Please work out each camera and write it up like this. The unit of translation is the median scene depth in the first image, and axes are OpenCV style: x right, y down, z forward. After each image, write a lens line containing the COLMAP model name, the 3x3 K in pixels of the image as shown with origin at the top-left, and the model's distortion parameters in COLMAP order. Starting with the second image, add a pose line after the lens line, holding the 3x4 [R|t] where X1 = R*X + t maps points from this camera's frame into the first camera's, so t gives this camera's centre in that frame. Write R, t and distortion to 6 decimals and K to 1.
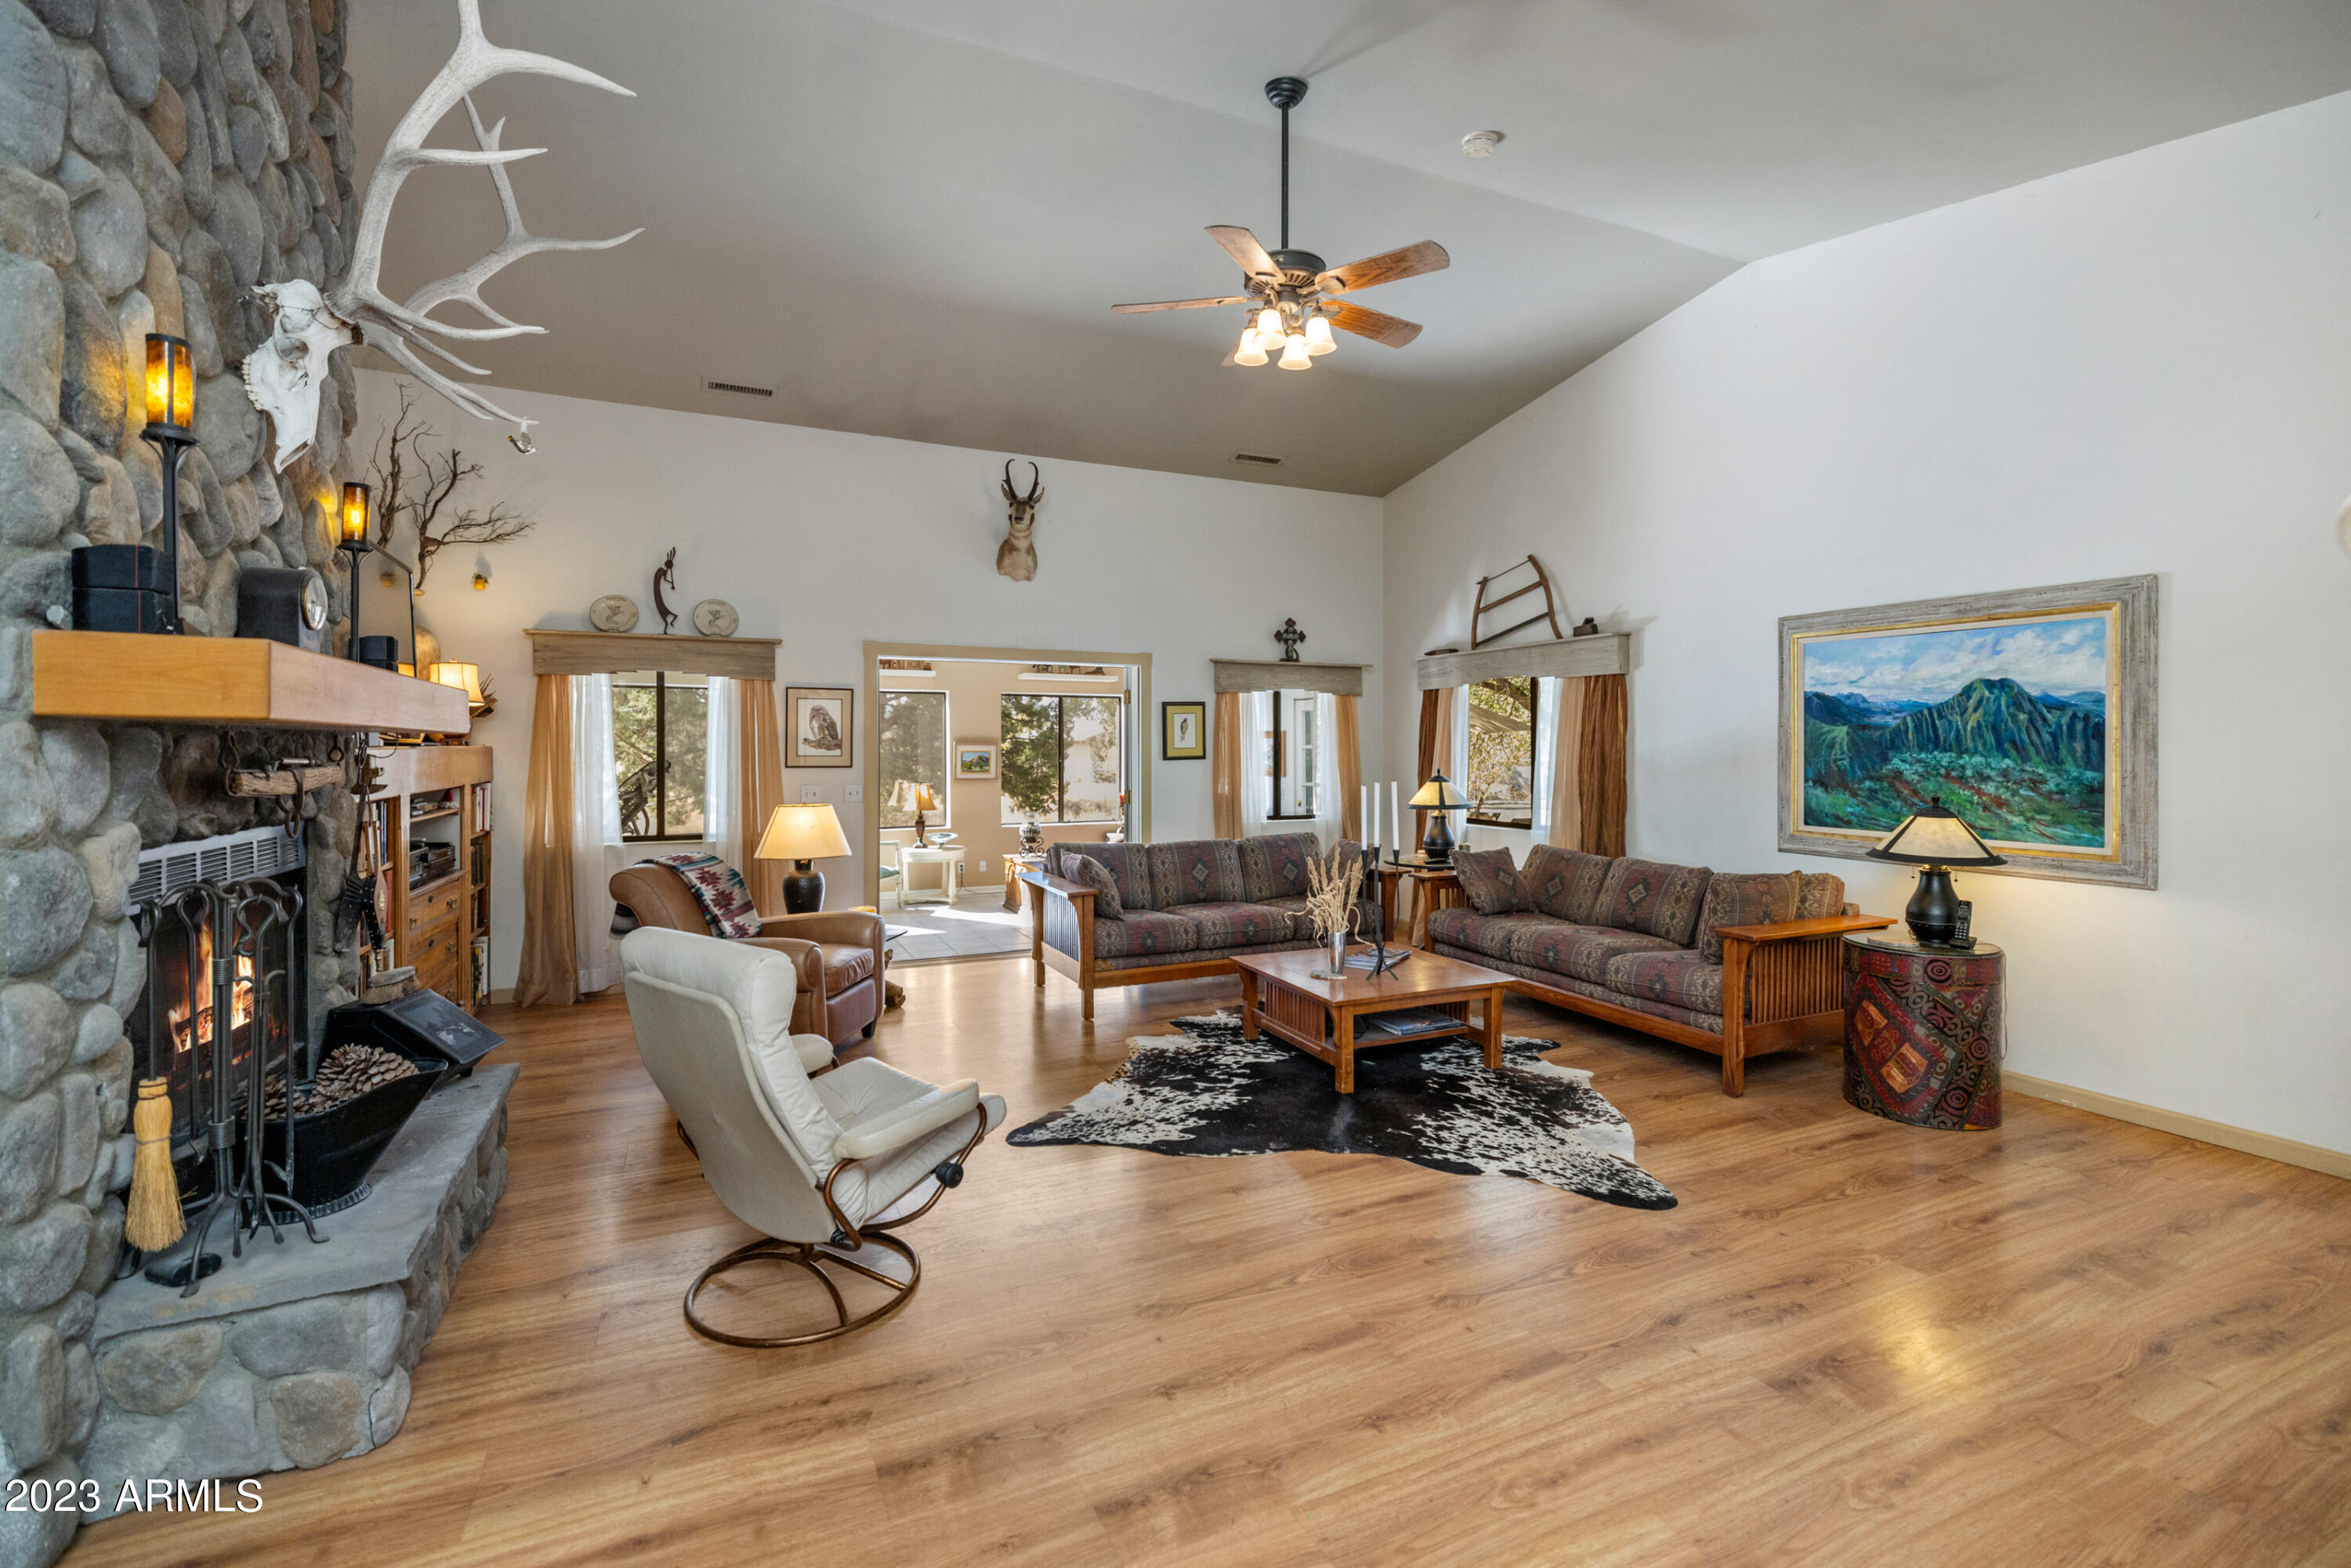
lens RADIAL K [[1017.1, 0, 1178.8], [0, 1017.1, 753.4], [0, 0, 1]] dist [-0.000263, 0.000176]
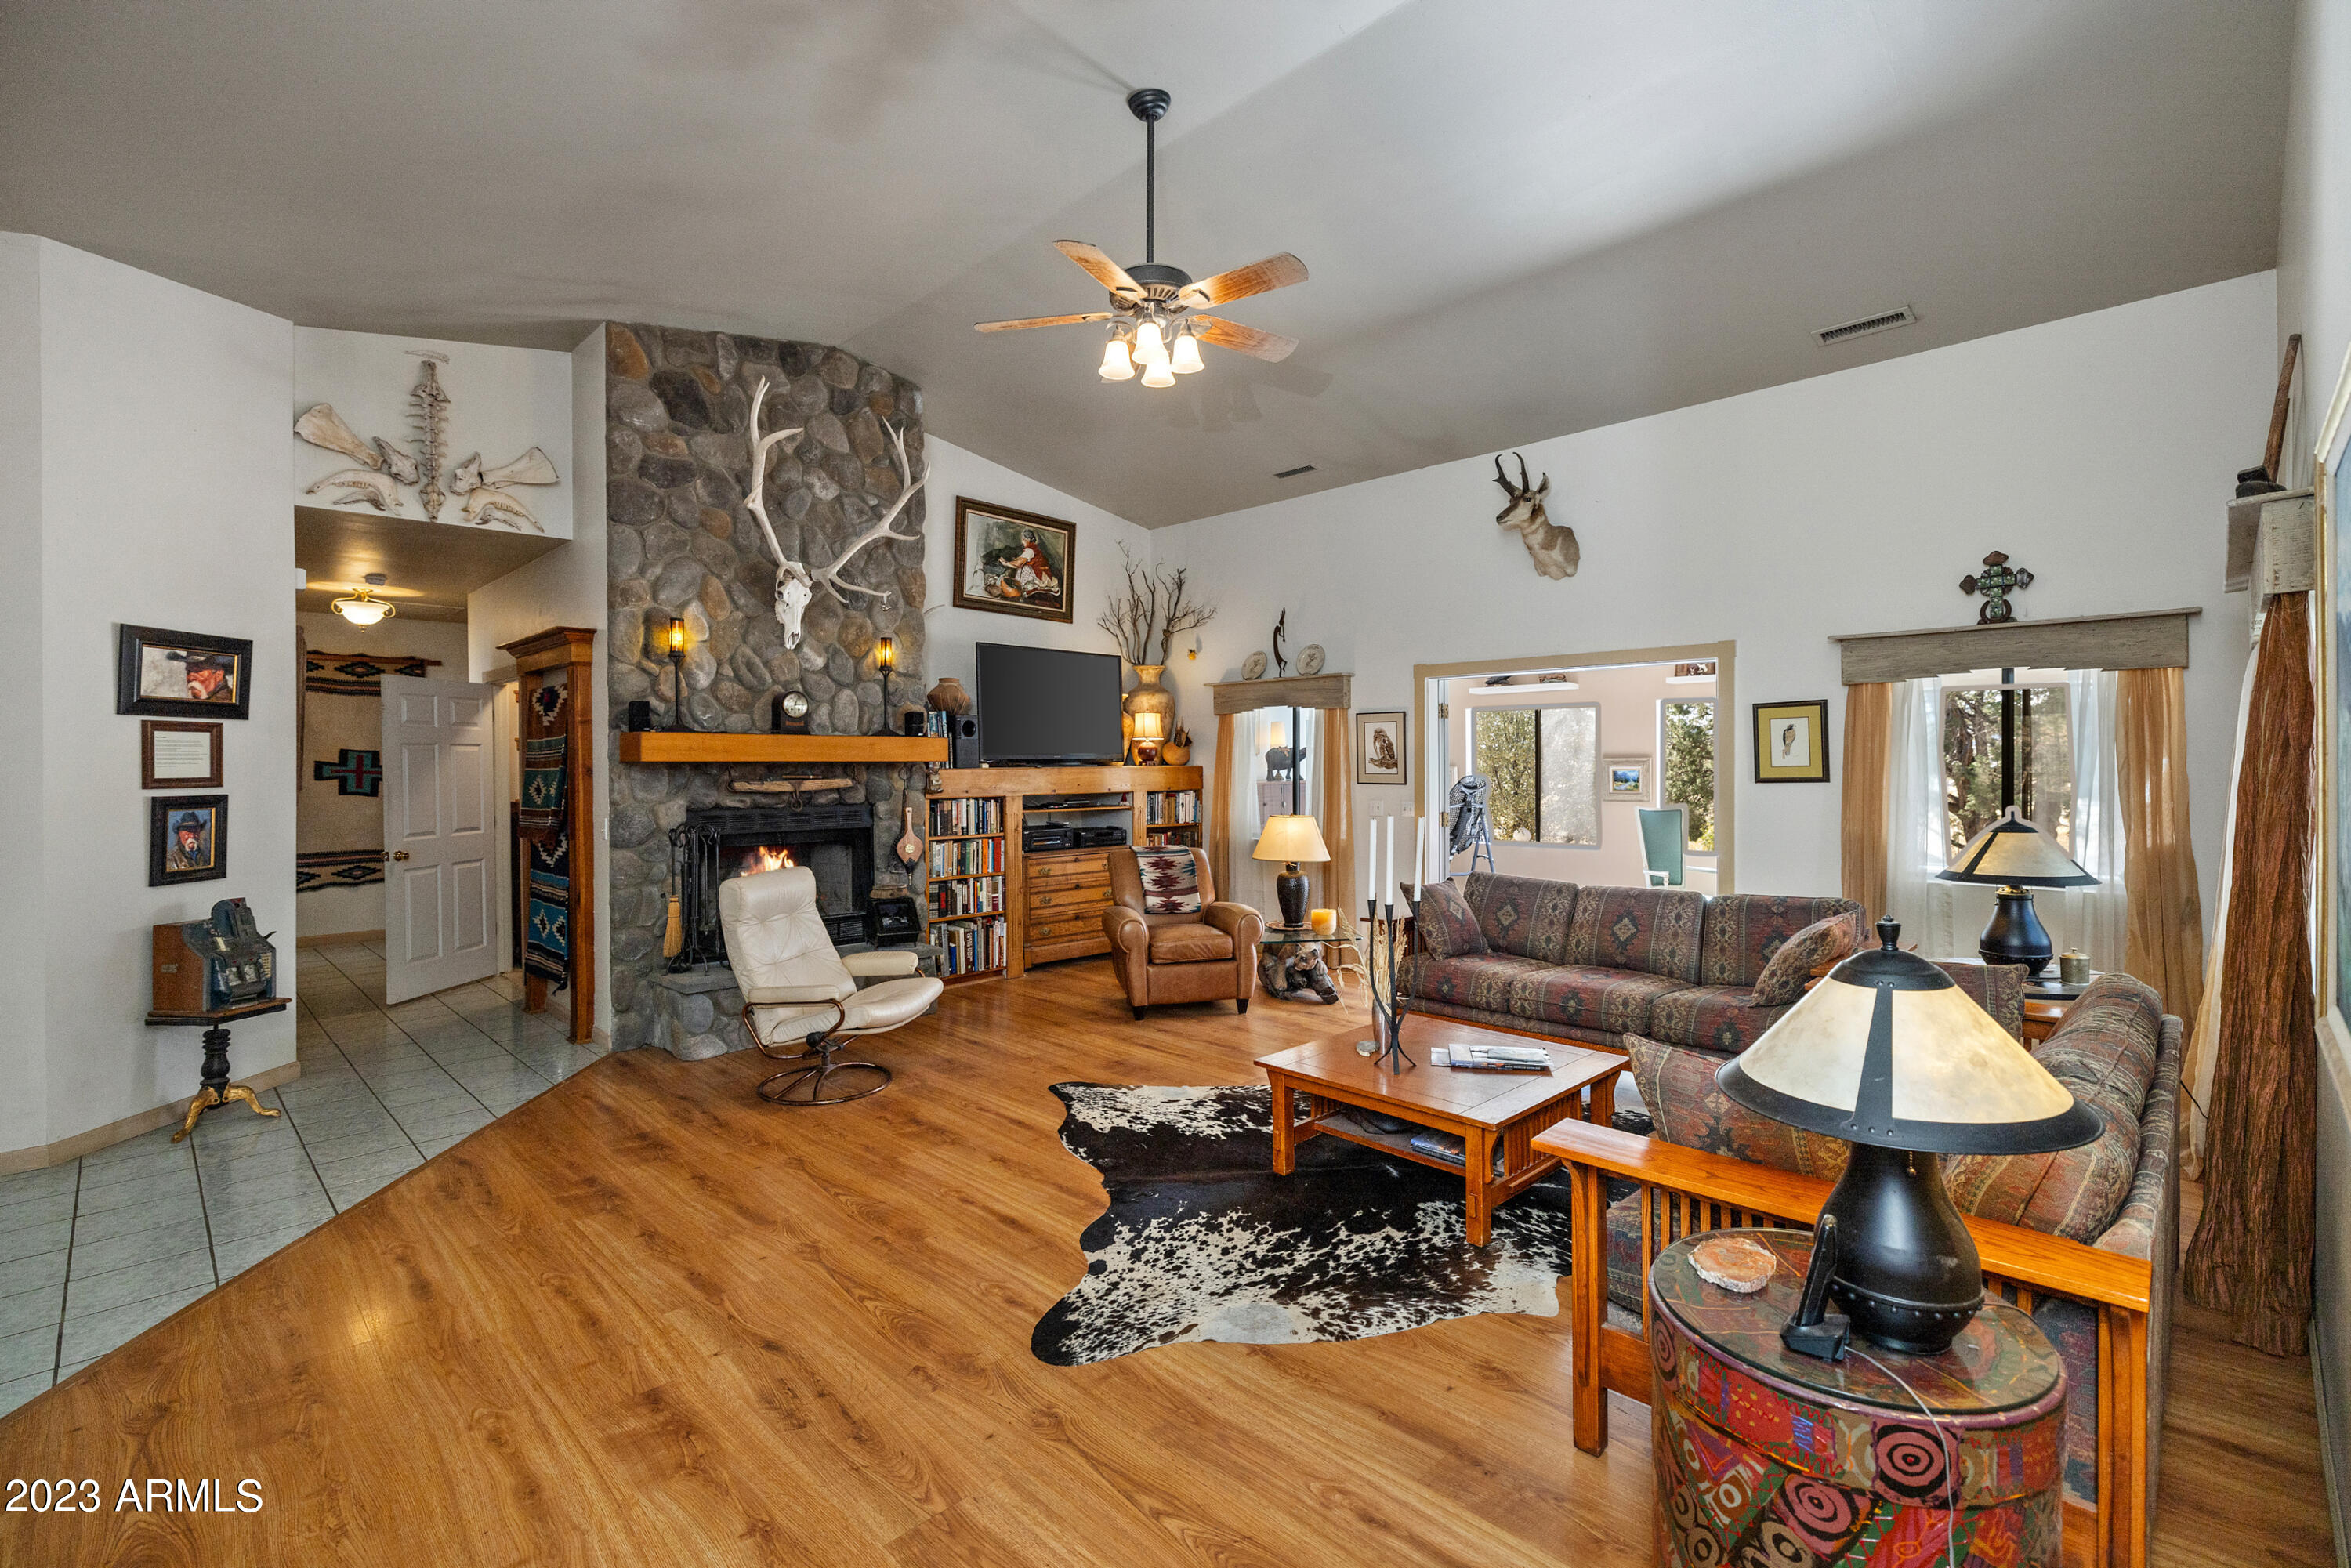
lens RADIAL K [[1042.1, 0, 1181.7], [0, 1042.1, 756.6], [0, 0, 1]] dist [-0.001758, 0.000072]
pose [[0.347508, -0.006749, -0.937653, 1.005751], [0.000114, 0.999974, -0.007155, -0.012862], [0.937677, 0.002380, 0.347500, 0.641489]]
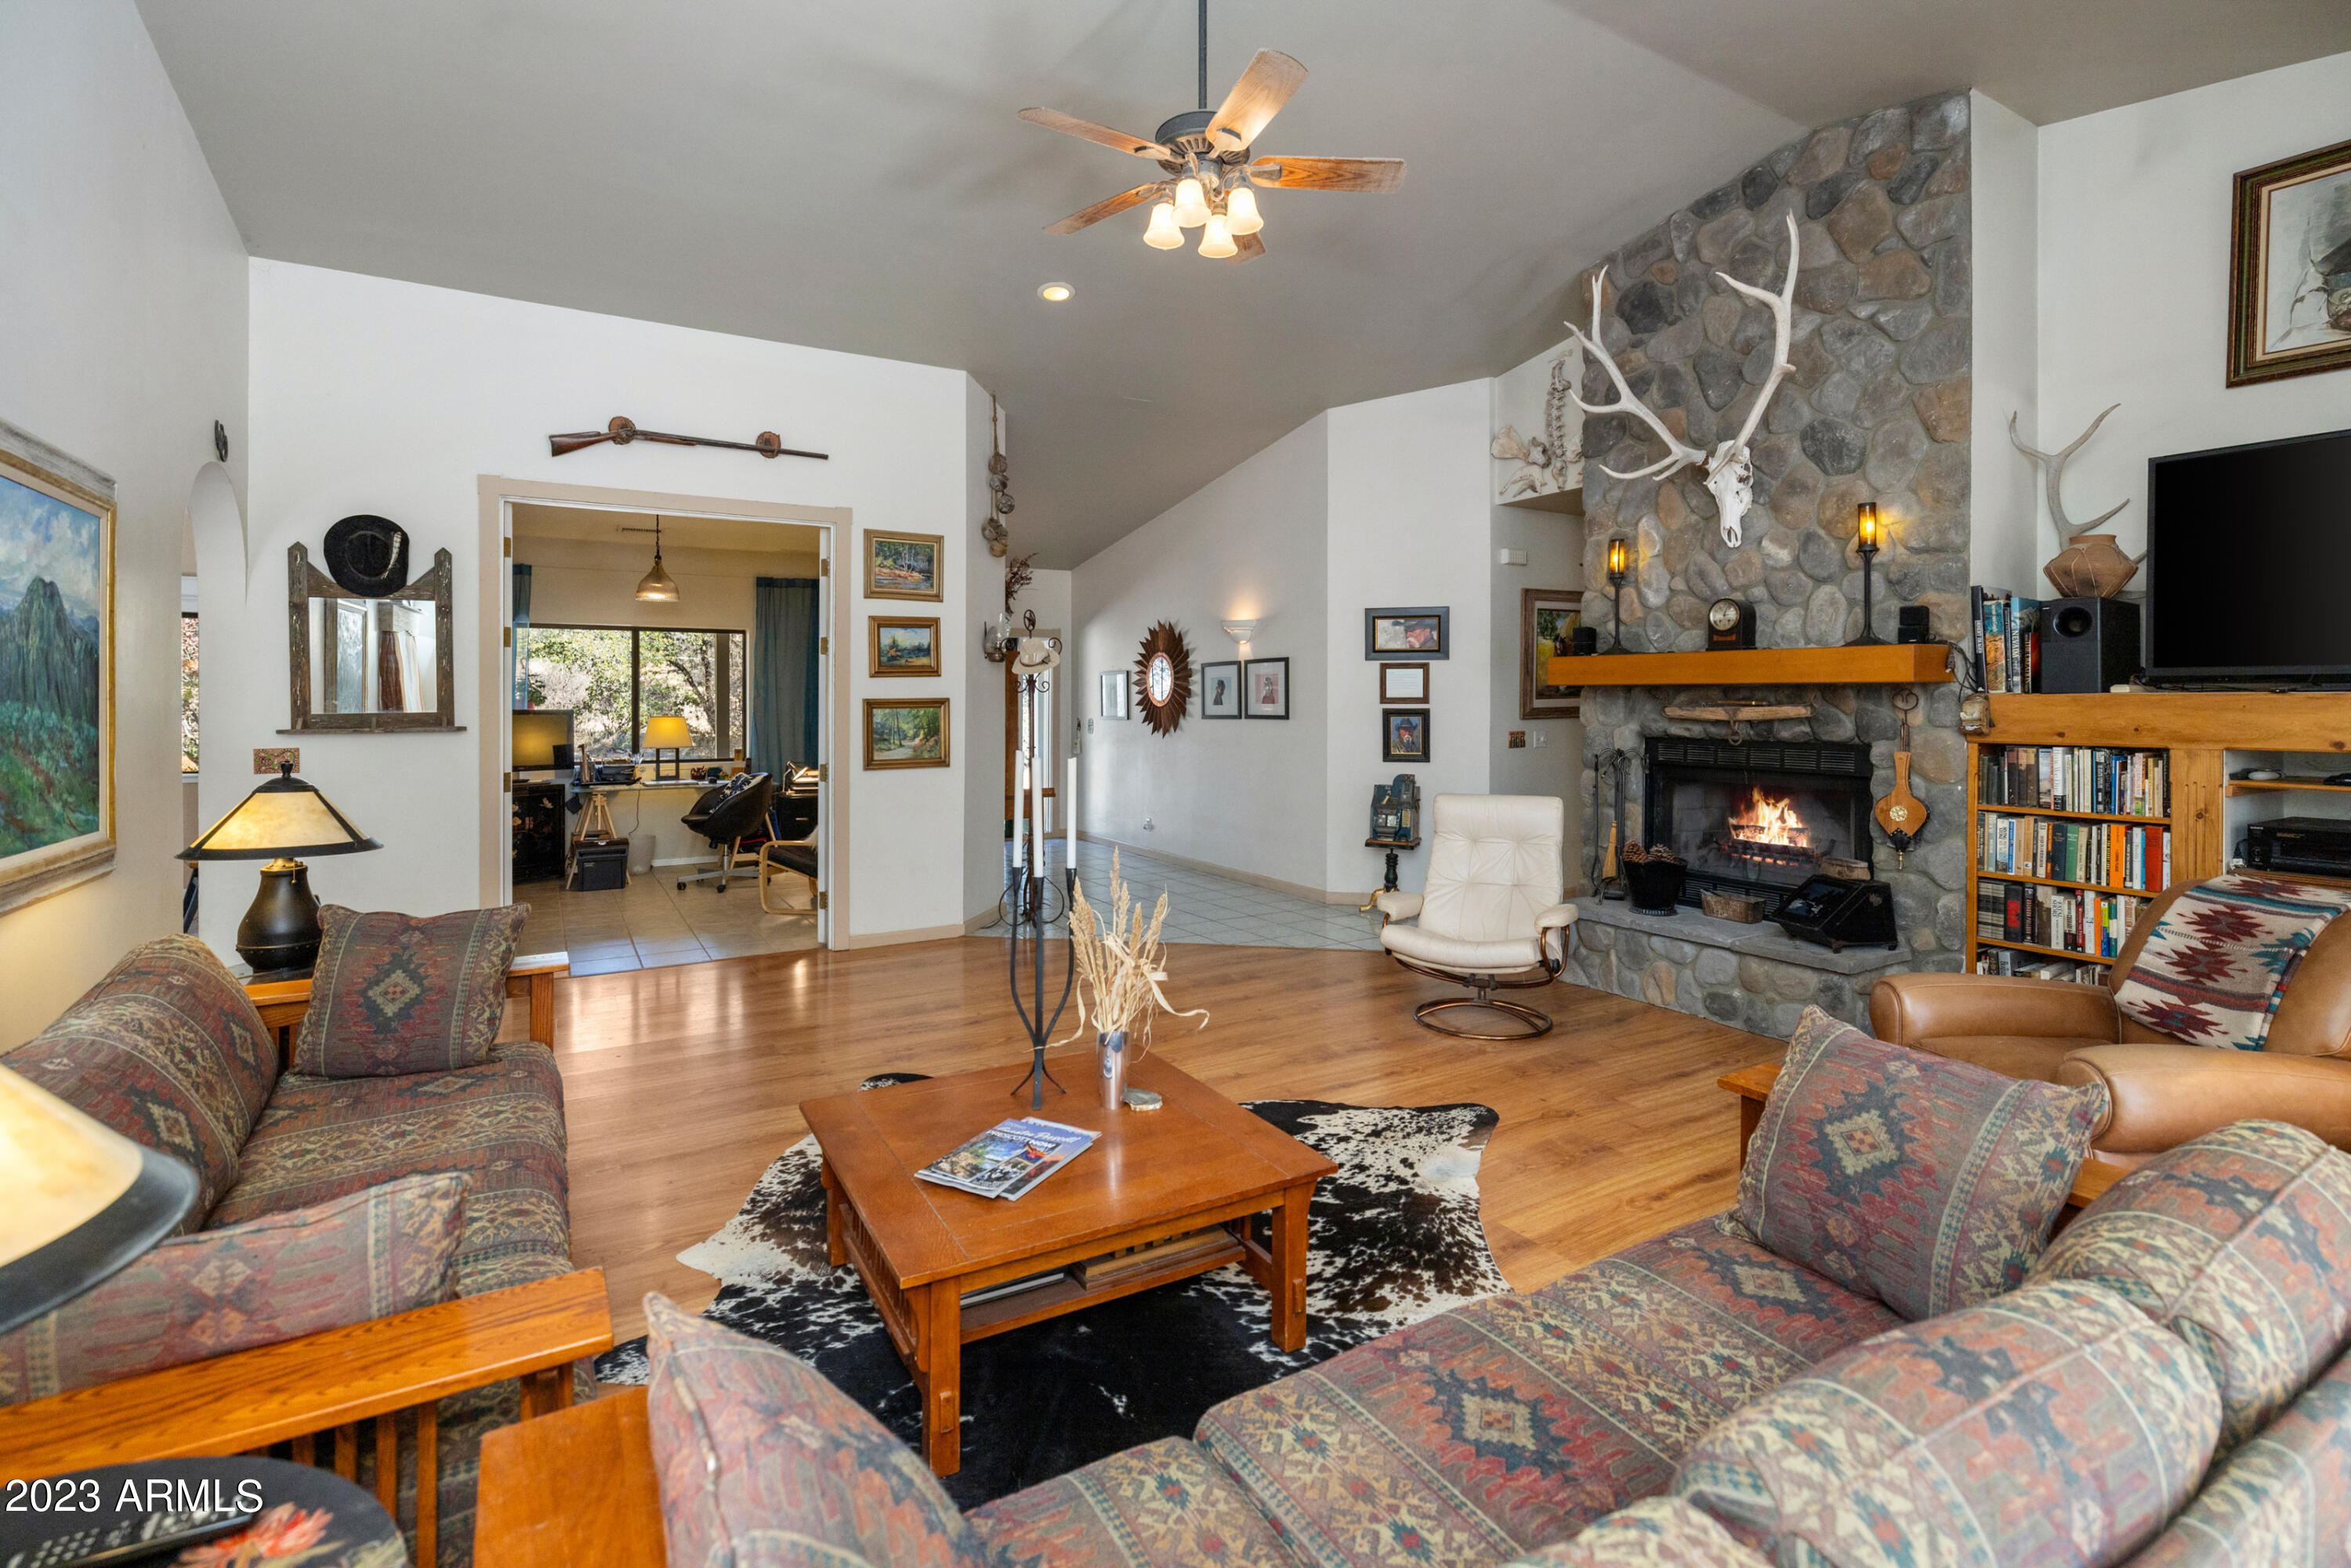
lens RADIAL K [[1080.5, 0, 1178.7], [0, 1080.5, 706.1], [0, 0, 1]] dist [-0.000558, 0.000473]
pose [[-0.994500, 0.000629, -0.104736, 0.207398], [-0.000658, 0.999925, 0.012250, -0.006121], [0.104735, 0.012252, -0.994425, 1.809806]]
